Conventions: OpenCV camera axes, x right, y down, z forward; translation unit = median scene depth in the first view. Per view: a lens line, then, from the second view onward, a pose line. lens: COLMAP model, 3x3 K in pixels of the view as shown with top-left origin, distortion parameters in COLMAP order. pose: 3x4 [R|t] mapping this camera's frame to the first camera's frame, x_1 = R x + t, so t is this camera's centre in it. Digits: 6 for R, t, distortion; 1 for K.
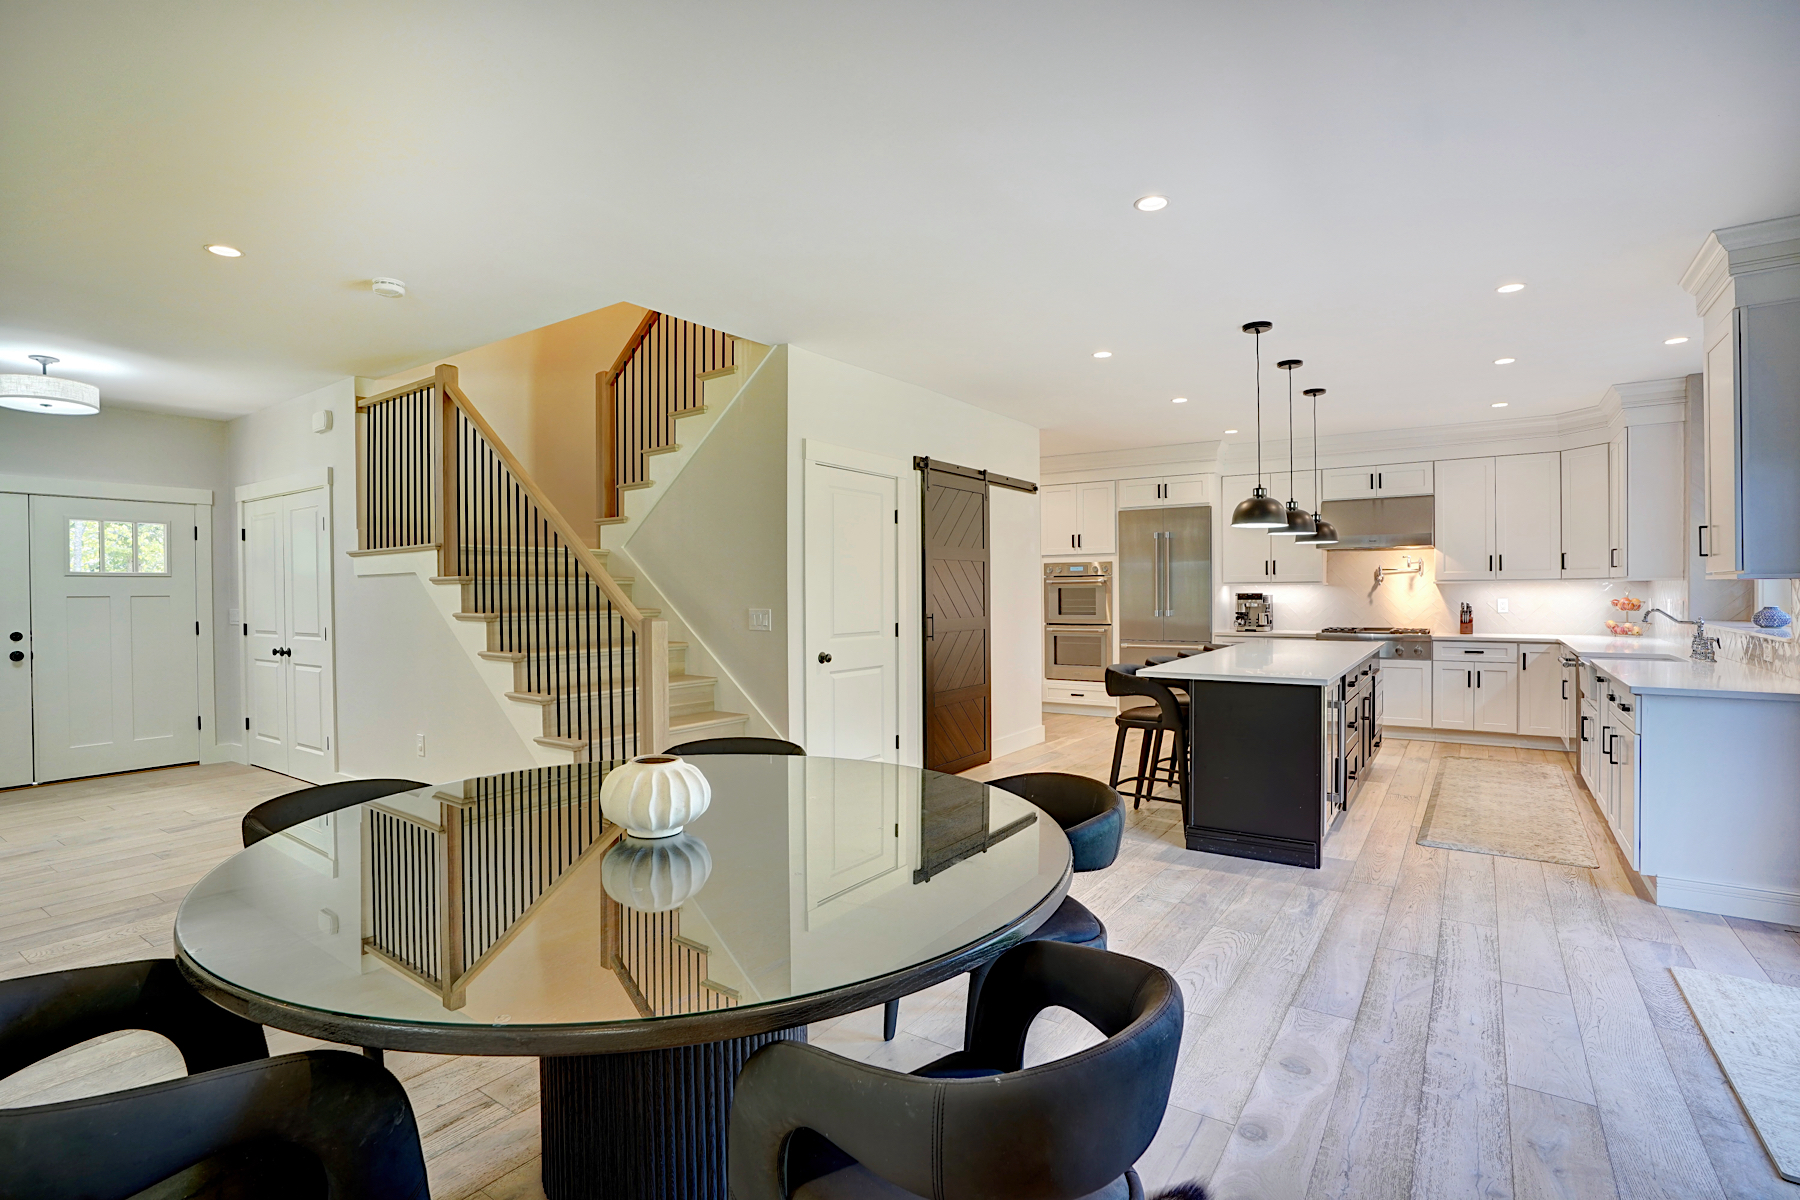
lens RADIAL K [[861.1, 0, 900.0], [0, 861.1, 600.0], [0, 0, 1]] dist [-0.075151, 0.032649]
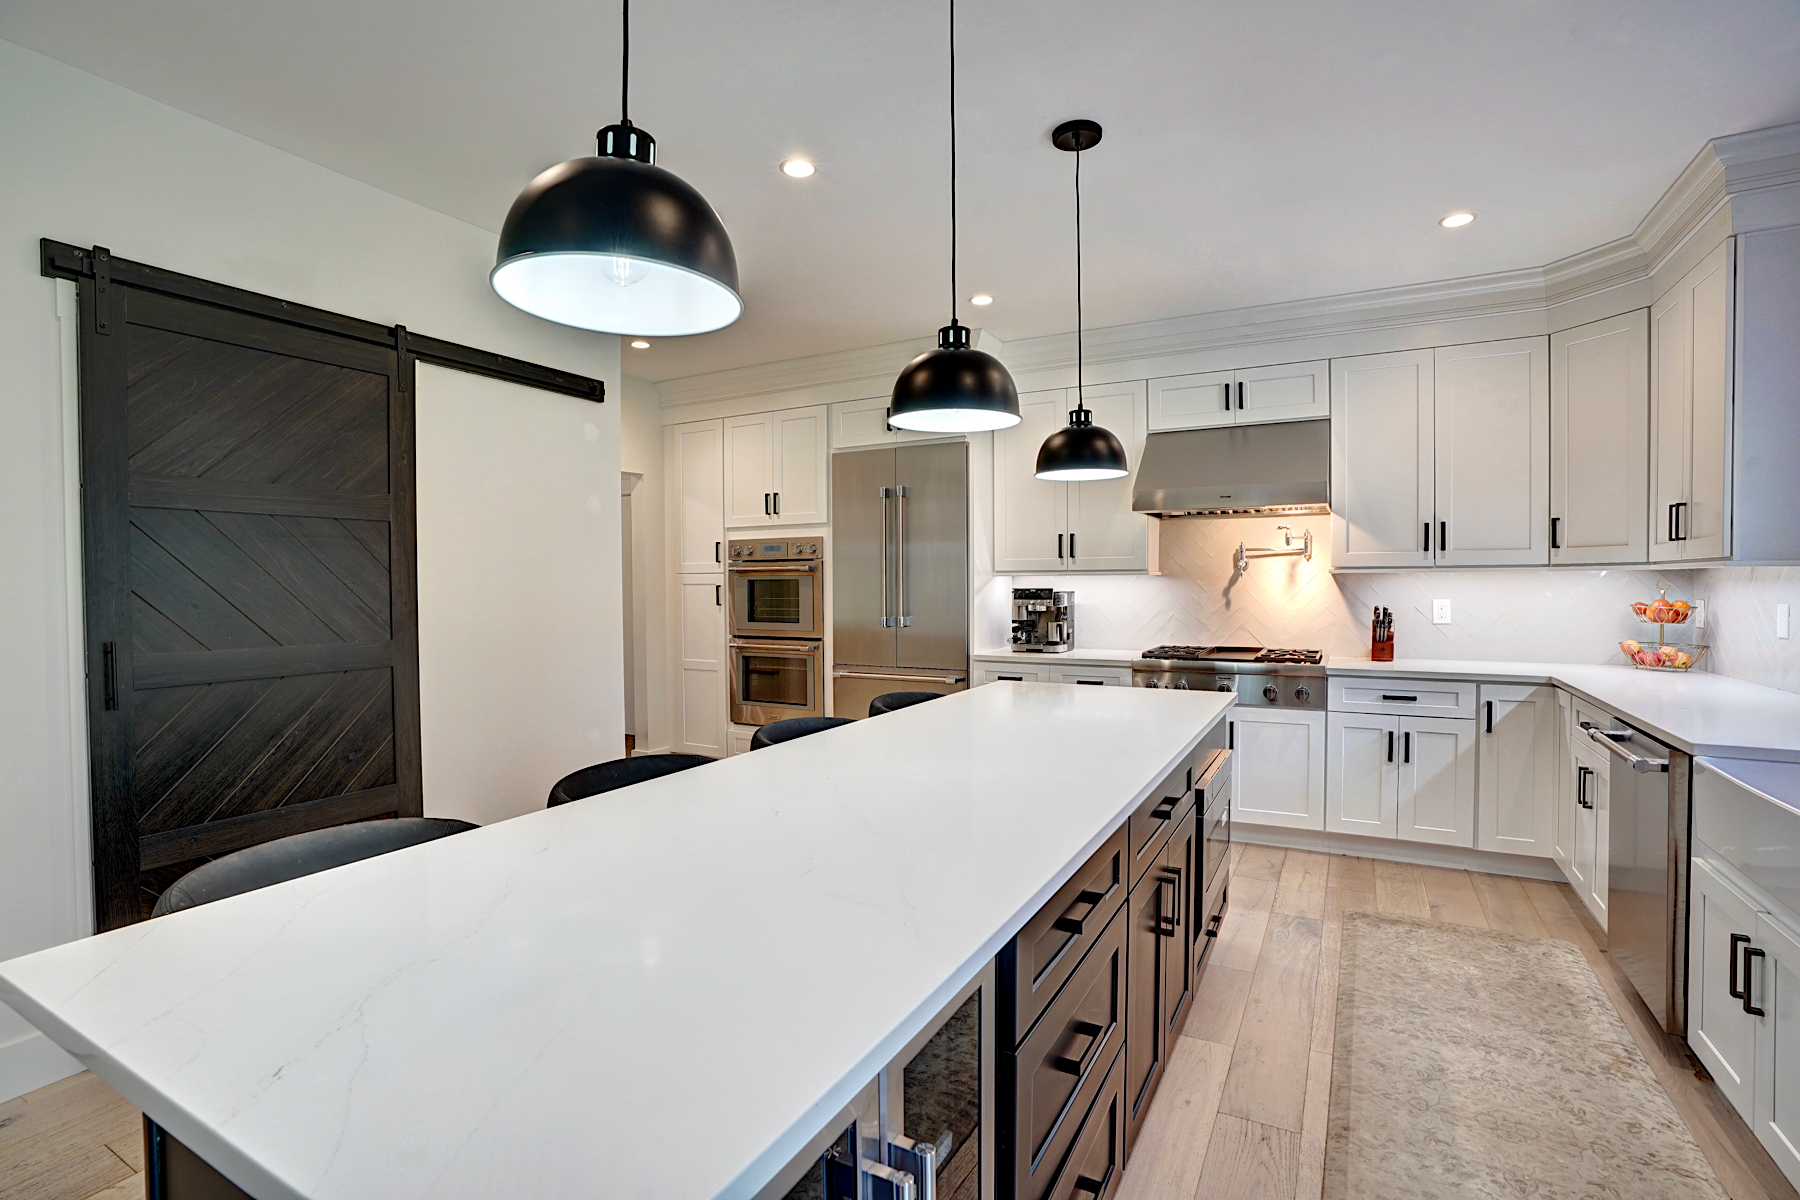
lens RADIAL K [[841.5, 0, 904.2], [0, 841.5, 602.2], [0, 0, 1]] dist [-0.063828, 0.024739]
pose [[0.994811, 0.000342, 0.101738, 0.315181], [-0.001529, 0.999932, 0.011588, -0.006454], [-0.101727, -0.011684, 0.994744, 0.507509]]
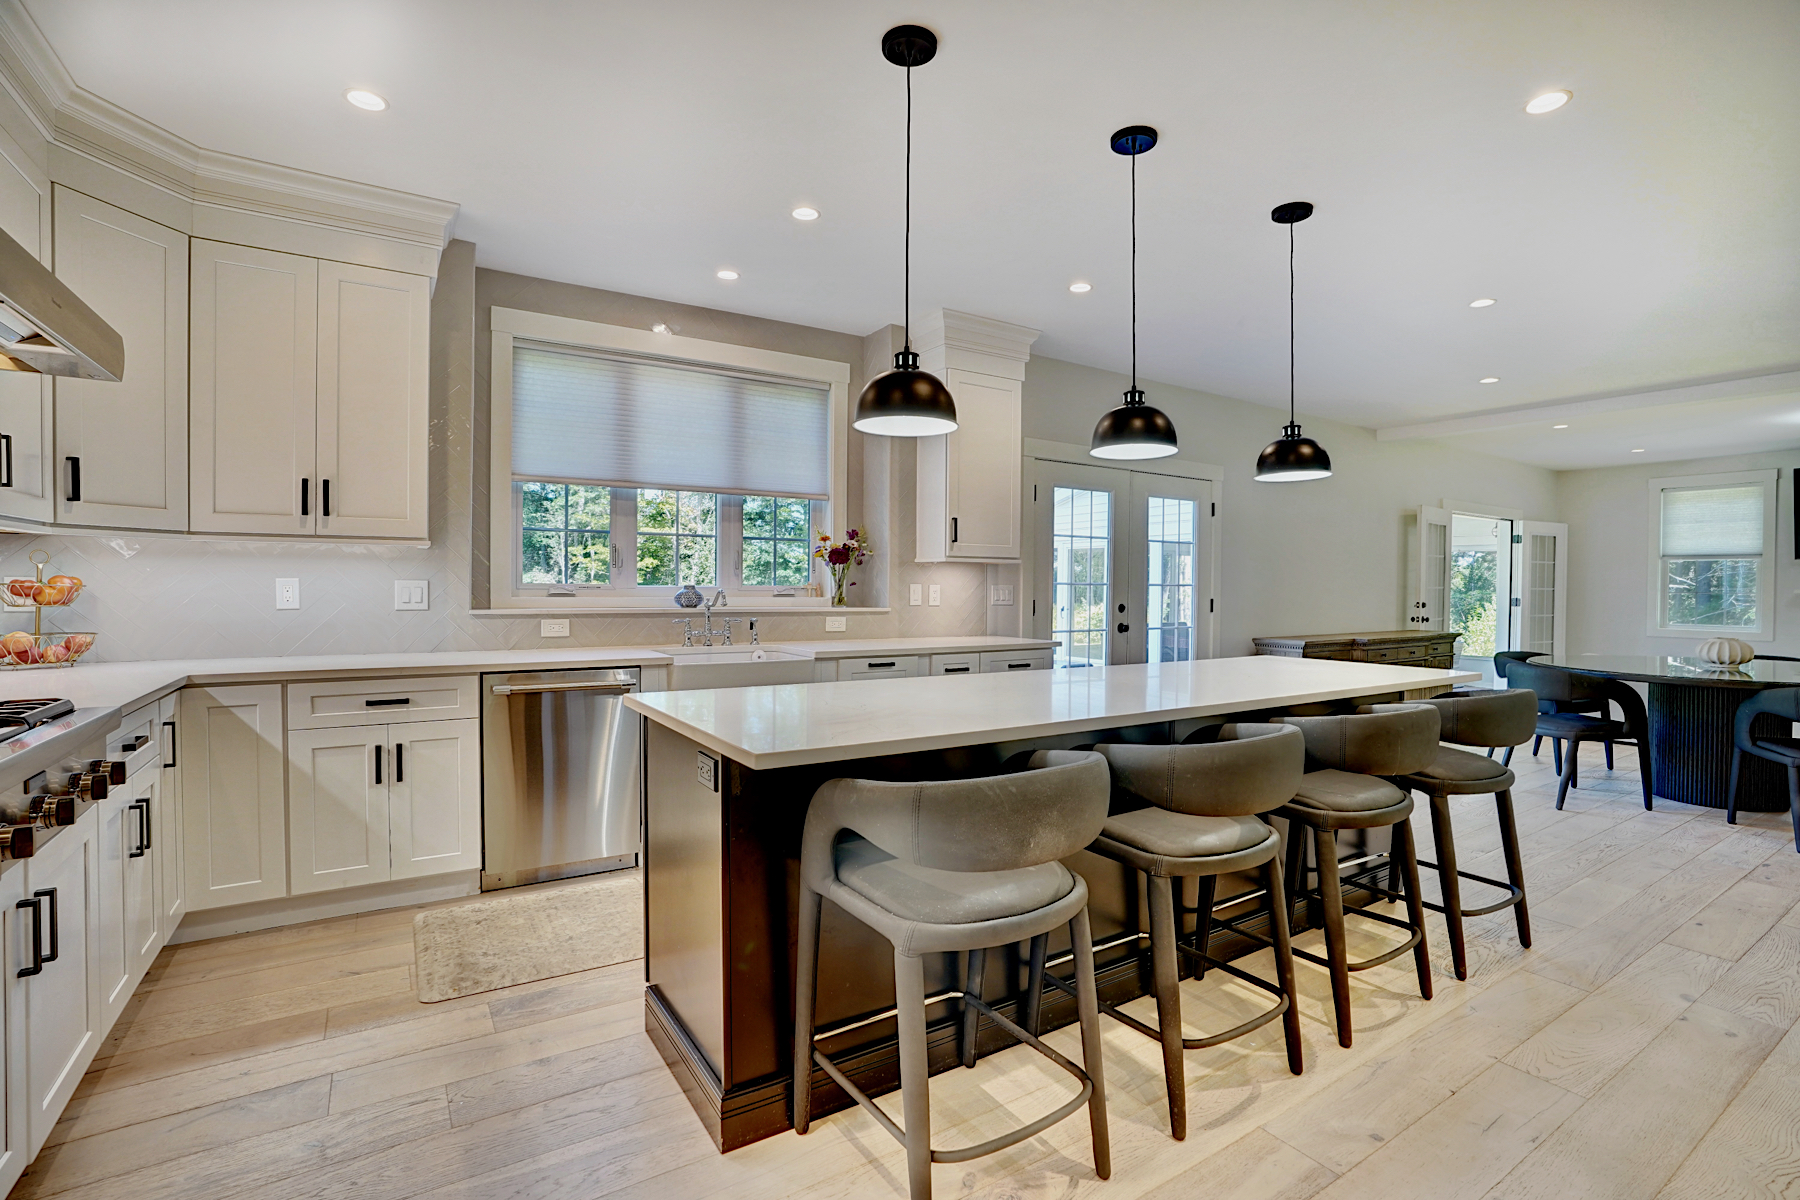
lens RADIAL K [[816.9, 0, 914.8], [0, 816.9, 585.8], [0, 0, 1]] dist [-0.027626, 0.021201]
pose [[-0.922259, -0.013889, 0.386322, 0.297870], [-0.005938, 0.999745, 0.021767, -0.009004], [-0.386526, 0.017781, -0.922107, 1.200249]]
